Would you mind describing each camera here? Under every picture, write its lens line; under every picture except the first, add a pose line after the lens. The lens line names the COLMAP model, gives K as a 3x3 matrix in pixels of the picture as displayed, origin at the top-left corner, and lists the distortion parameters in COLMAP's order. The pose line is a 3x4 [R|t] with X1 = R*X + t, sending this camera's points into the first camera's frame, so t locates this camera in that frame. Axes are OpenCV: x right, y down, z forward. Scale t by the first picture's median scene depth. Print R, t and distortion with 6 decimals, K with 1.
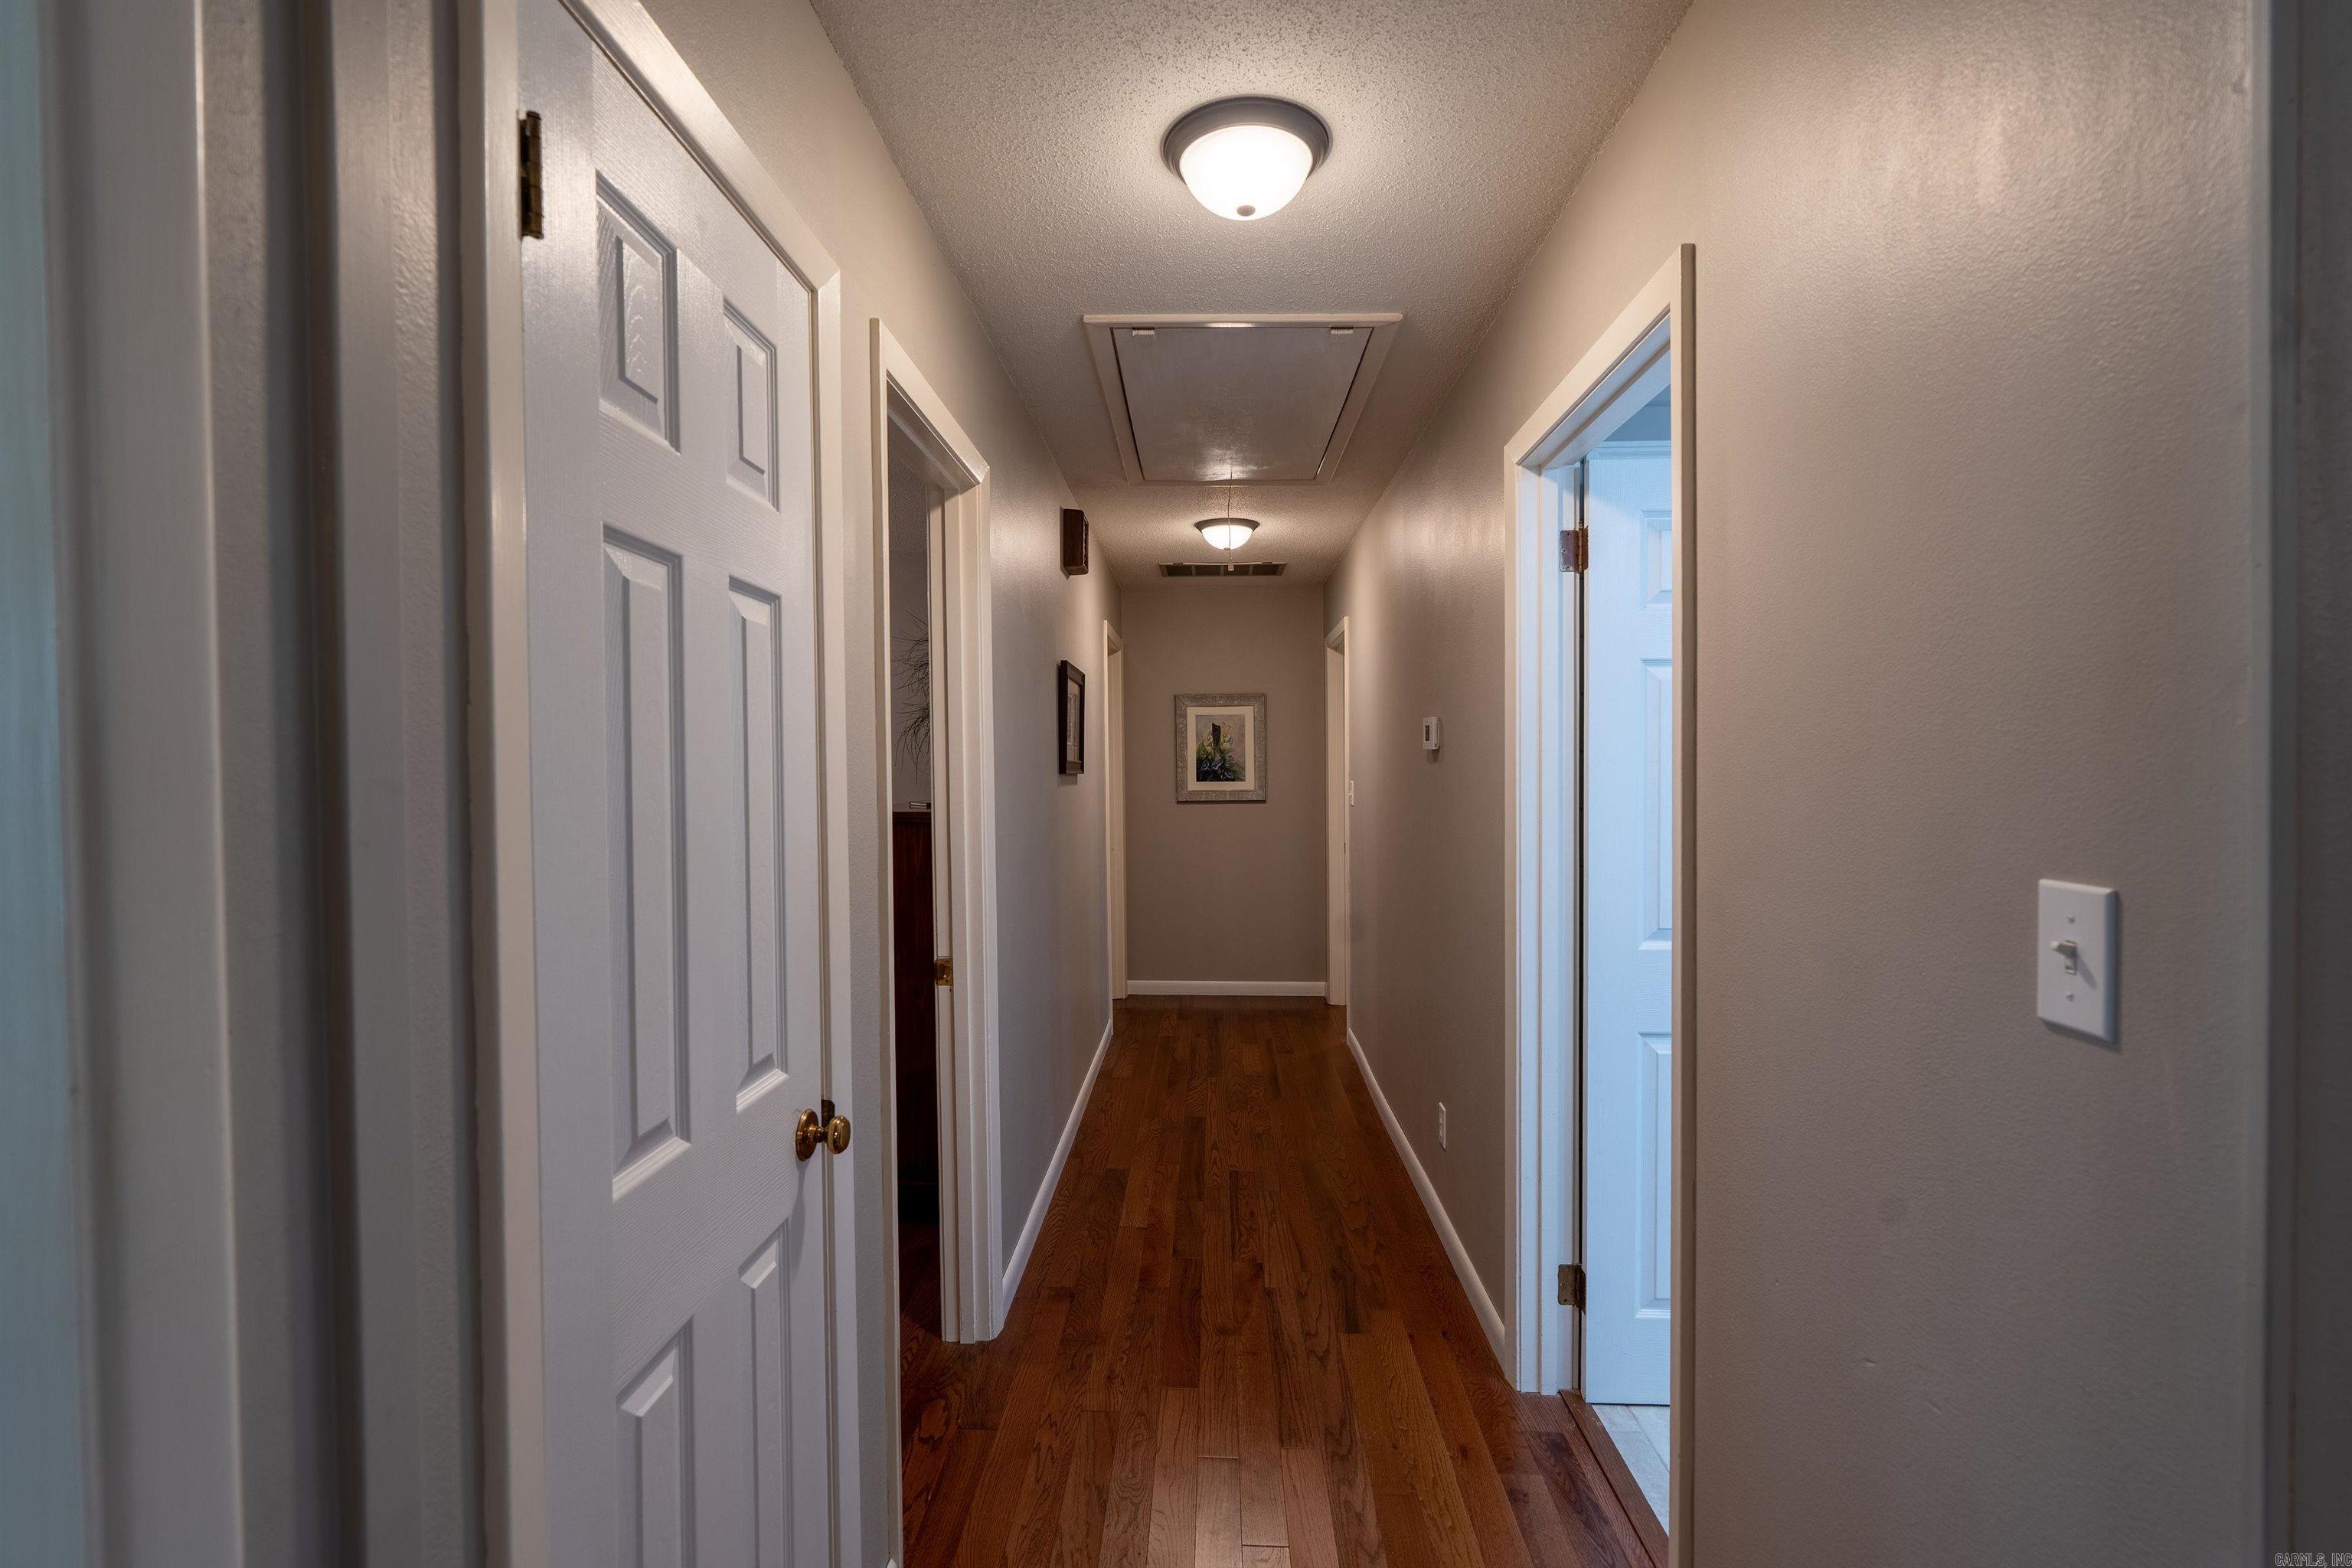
lens RADIAL K [[1055.6, 0, 1176.4], [0, 1055.6, 779.7], [0, 0, 1]] dist [-0.004817, 0.002306]
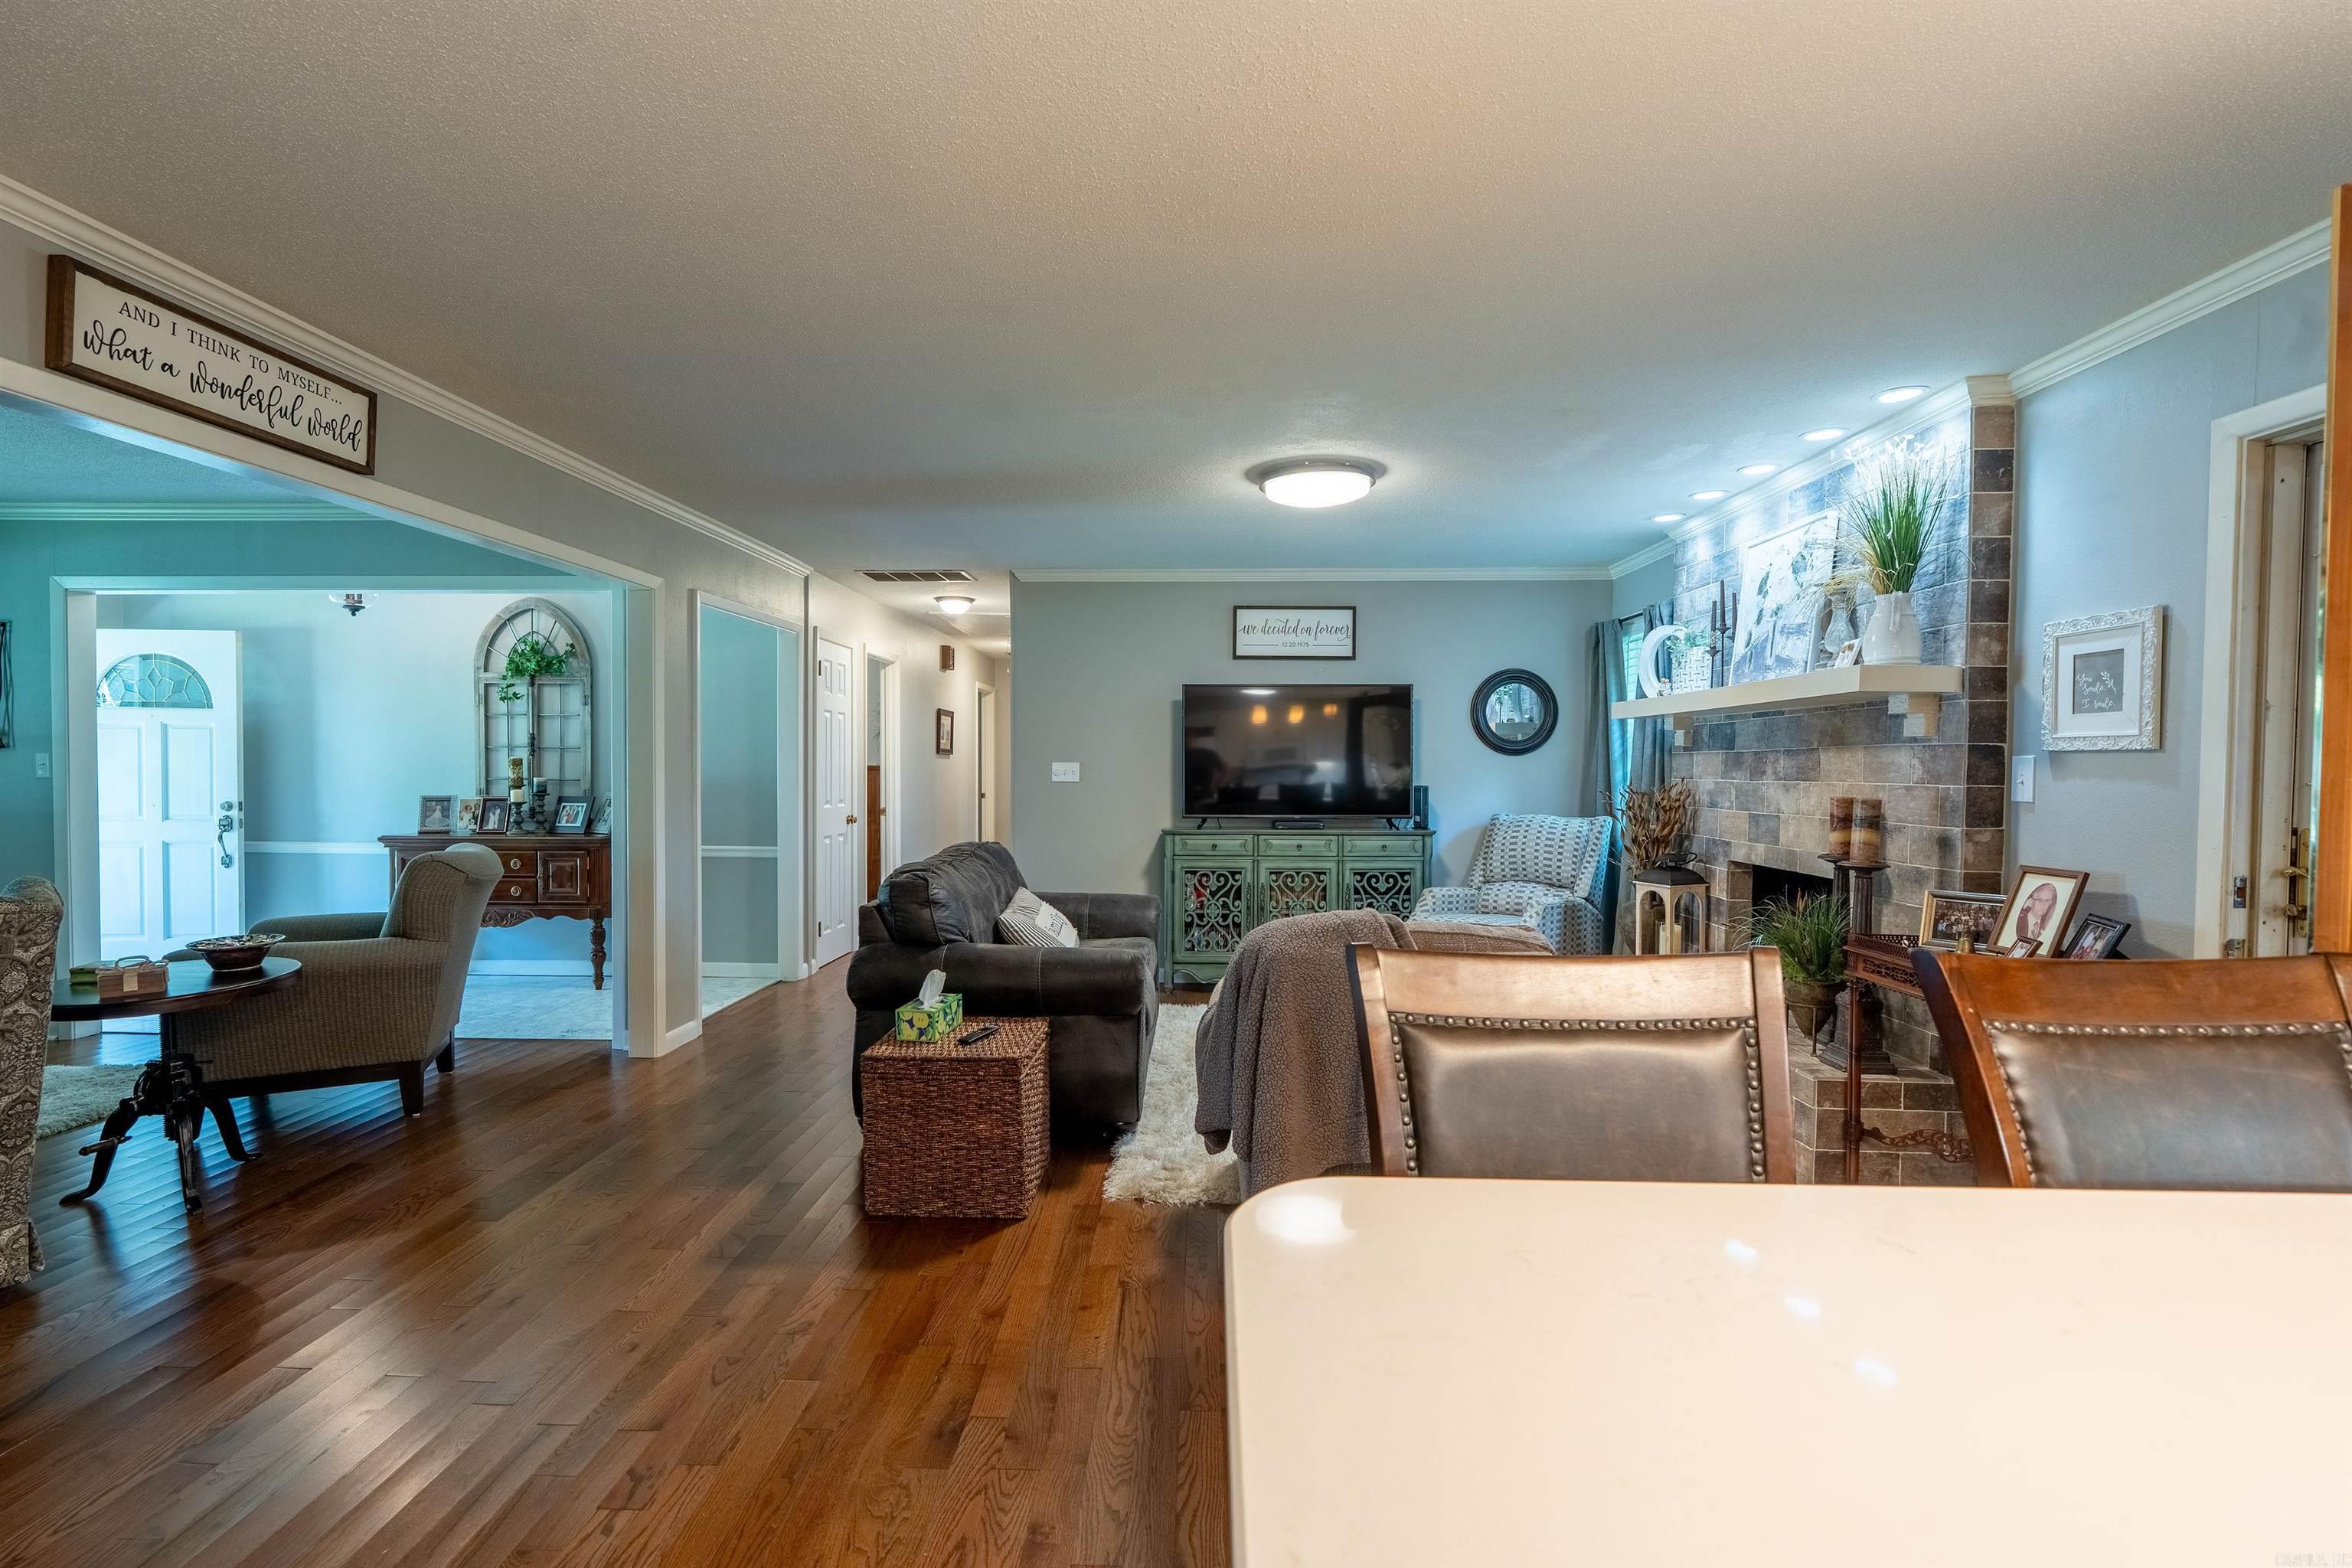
lens RADIAL K [[1055.6, 0, 1170.3], [0, 1055.6, 783.5], [0, 0, 1]] dist [-0.004817, 0.002306]
pose [[0.999939, 0.009756, 0.005142, 0.256201], [-0.009782, 0.999939, 0.005172, 0.026409], [-0.005092, -0.005222, 0.999973, -0.894156]]
